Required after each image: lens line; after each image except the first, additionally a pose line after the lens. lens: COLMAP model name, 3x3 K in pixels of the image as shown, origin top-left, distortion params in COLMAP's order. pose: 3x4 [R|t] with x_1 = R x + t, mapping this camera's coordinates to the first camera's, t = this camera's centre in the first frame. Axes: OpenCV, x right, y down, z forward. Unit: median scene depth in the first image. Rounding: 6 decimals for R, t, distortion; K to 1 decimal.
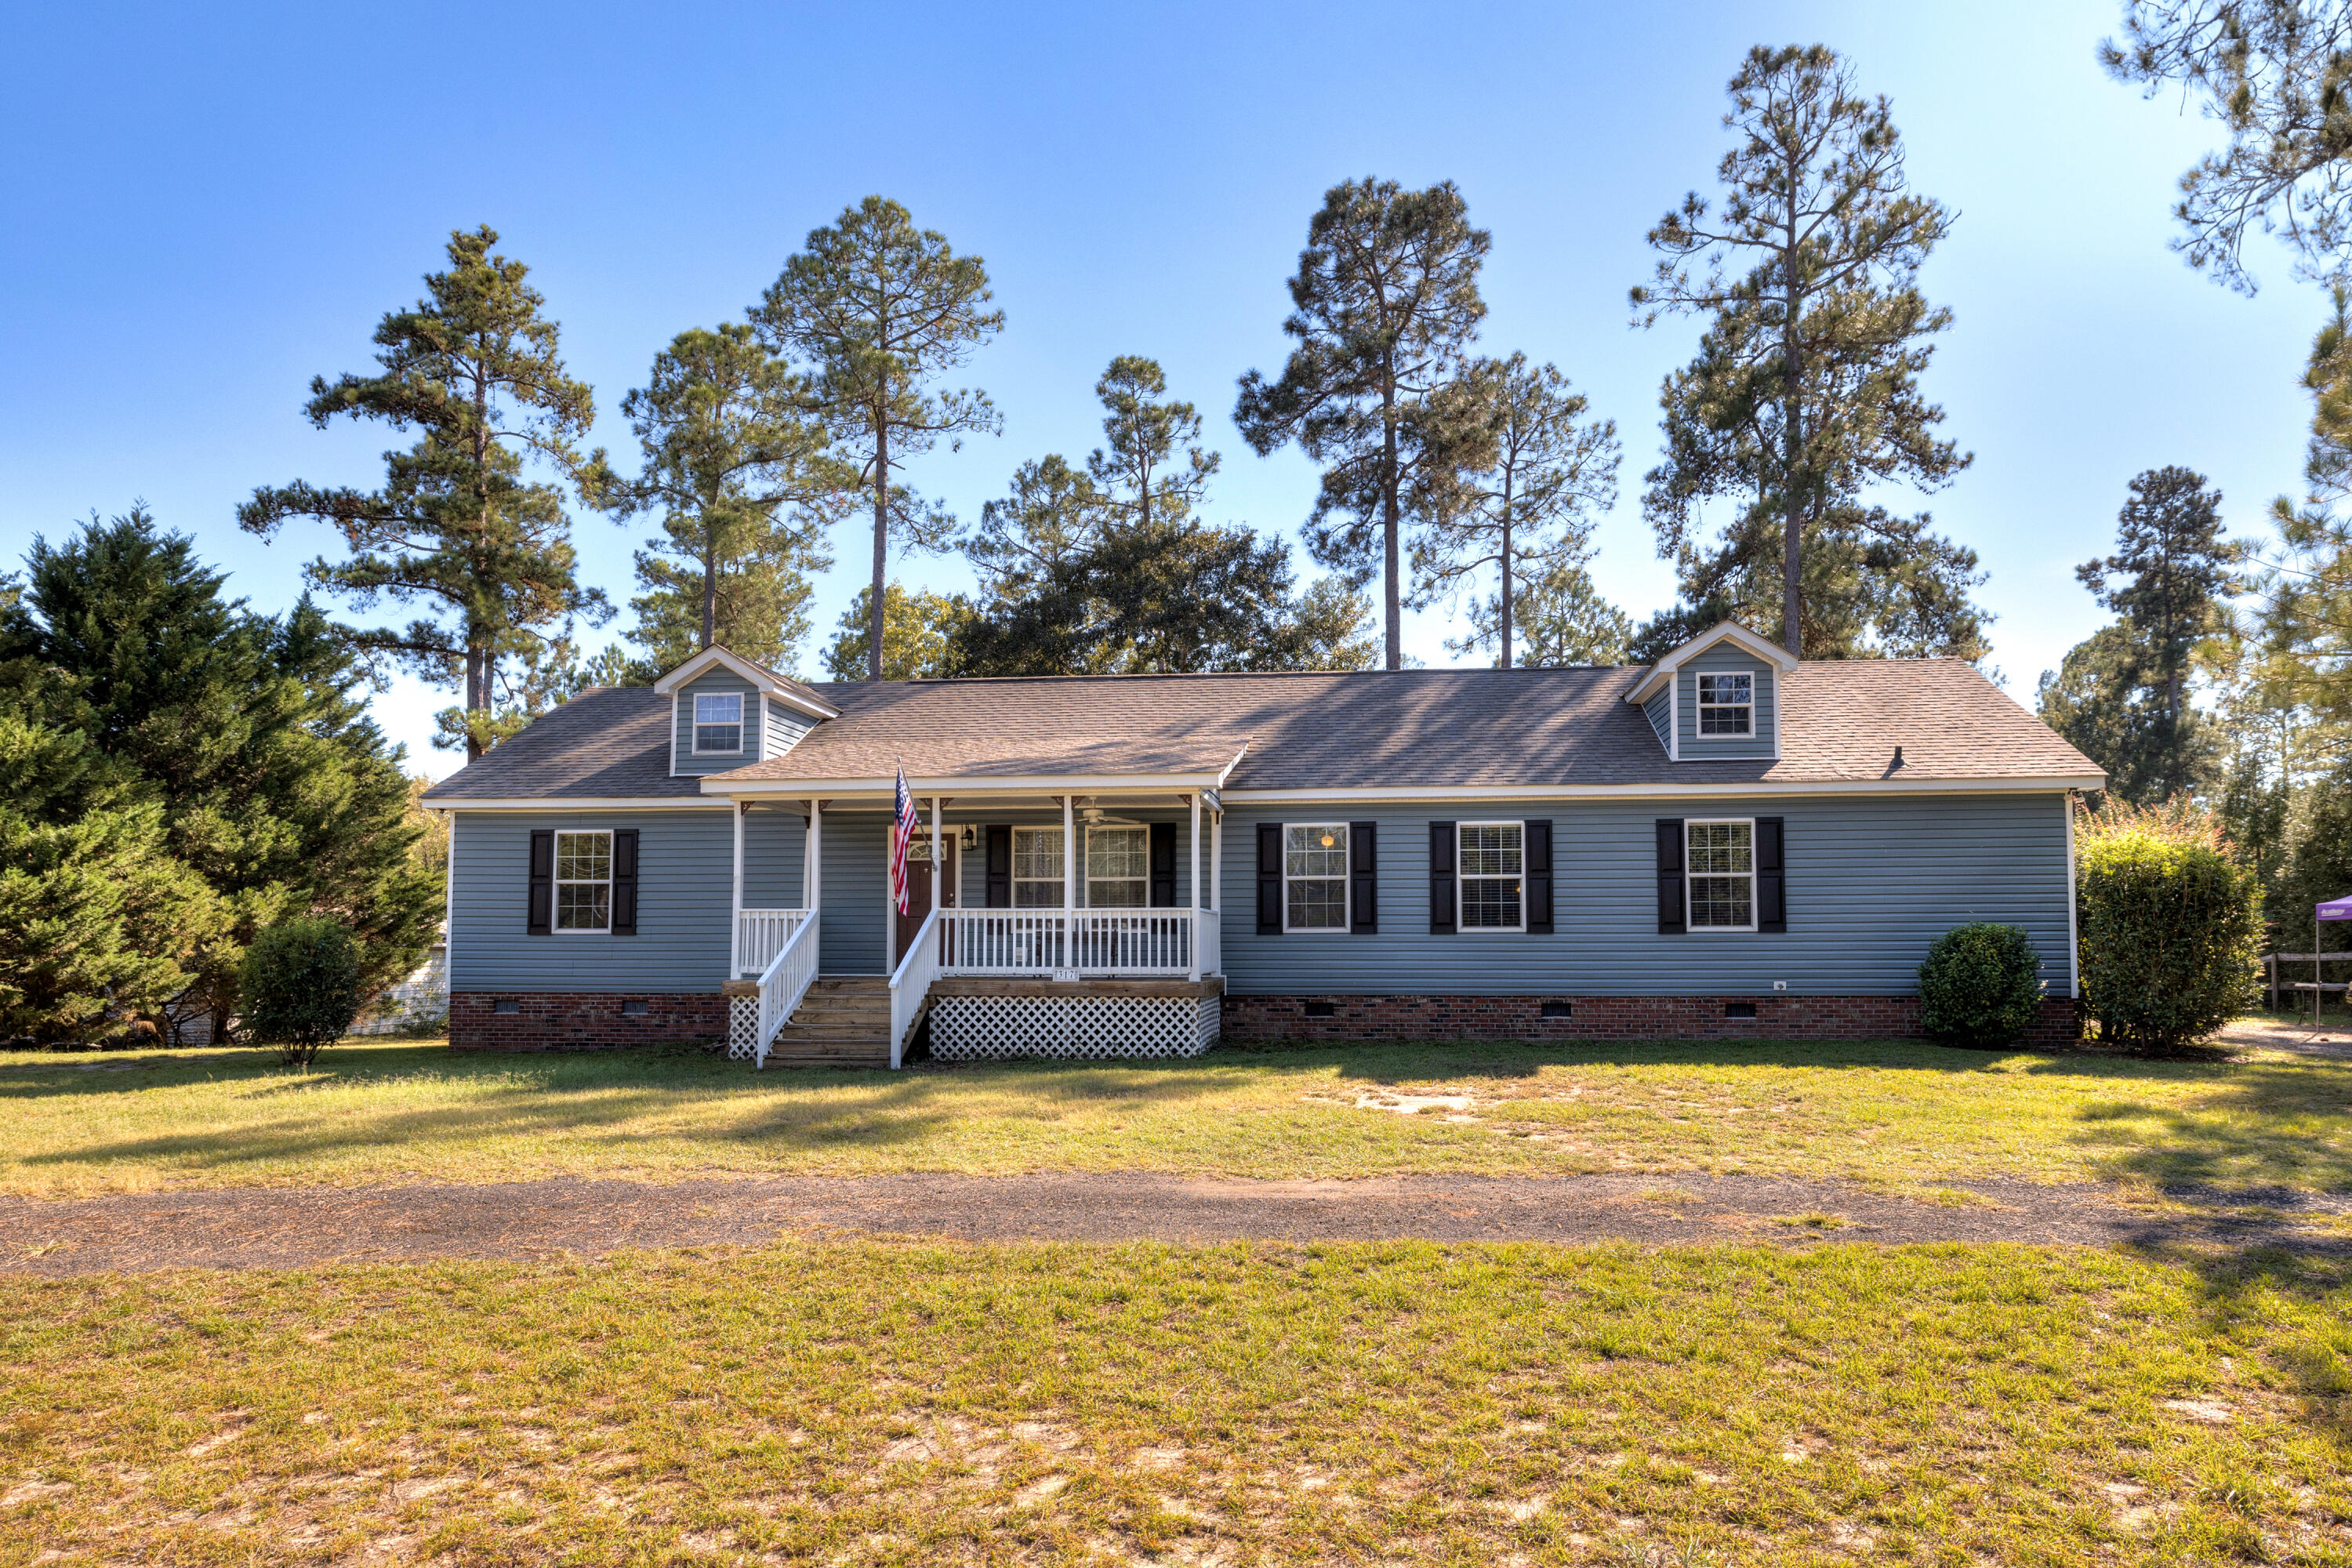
lens RADIAL K [[2134.5, 0, 1176.5], [0, 2134.5, 791.1], [0, 0, 1]] dist [-0.007021, -0.000716]
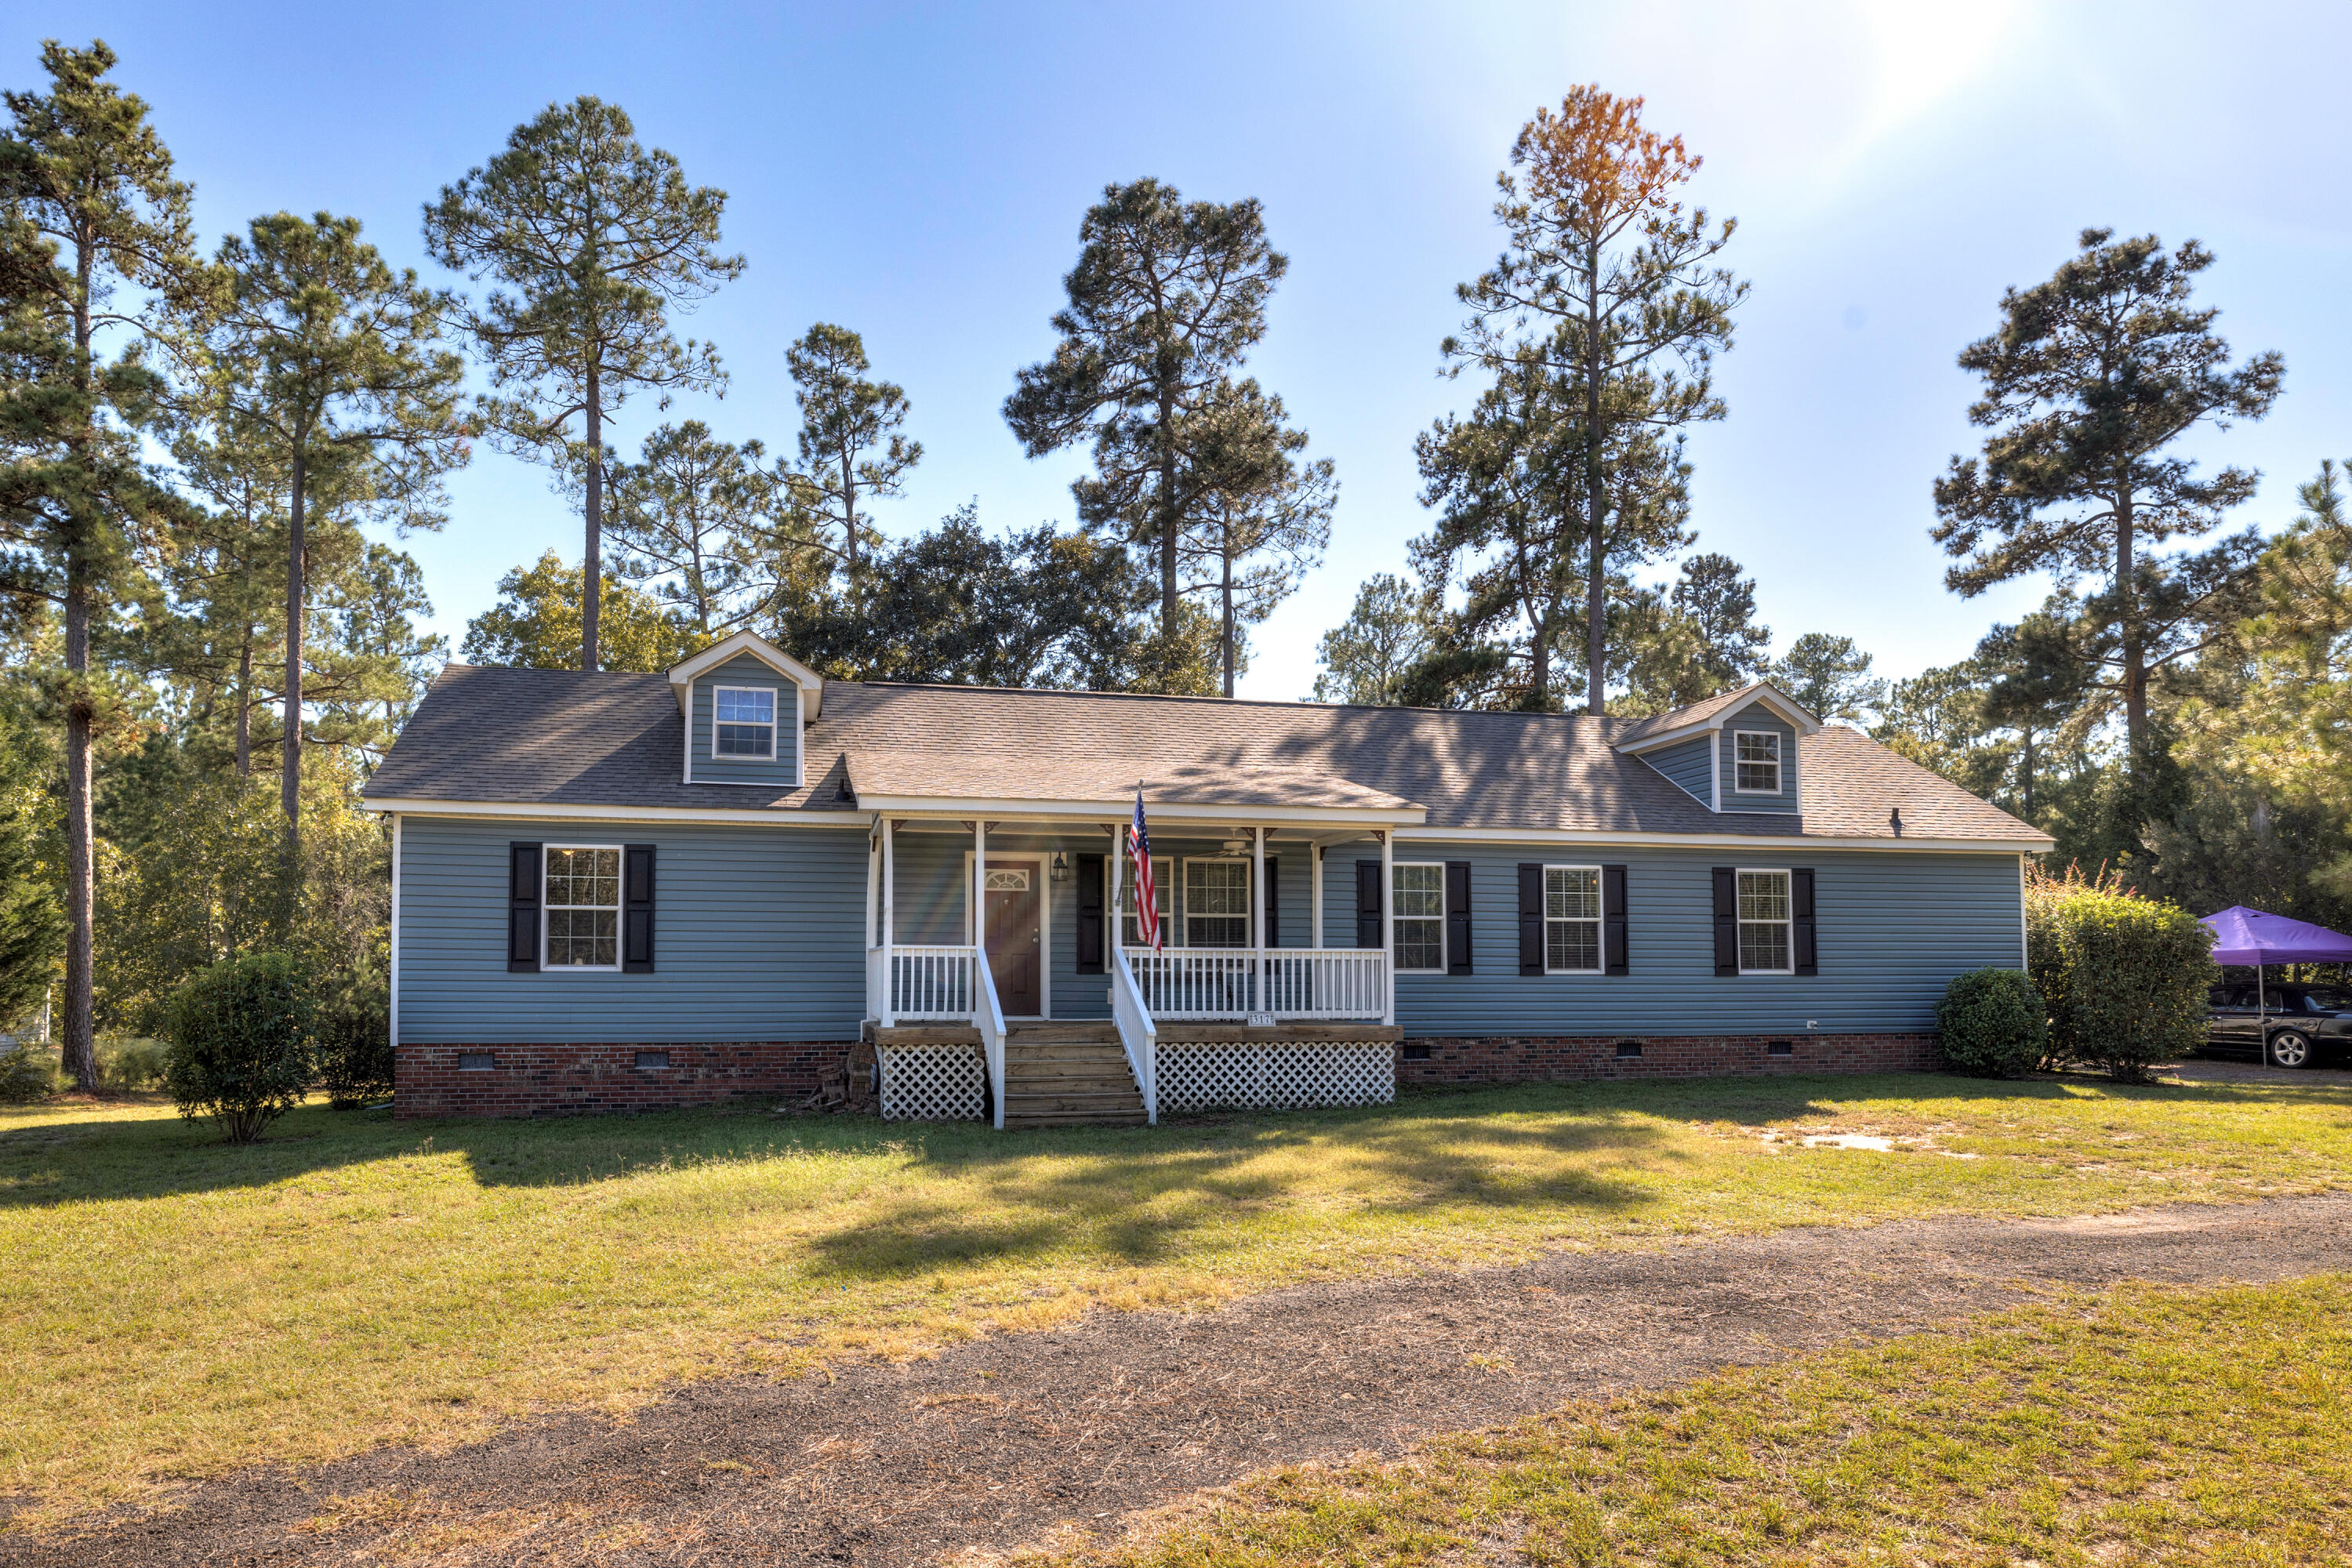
lens RADIAL K [[2334.1, 0, 1175.9], [0, 2334.1, 781.5], [0, 0, 1]] dist [-0.000125, 0.000000]
pose [[0.873613, 0.043550, 0.484668, -0.510938], [-0.036481, 0.999046, -0.024013, 0.007252], [-0.485252, 0.003297, 0.874368, 0.110171]]
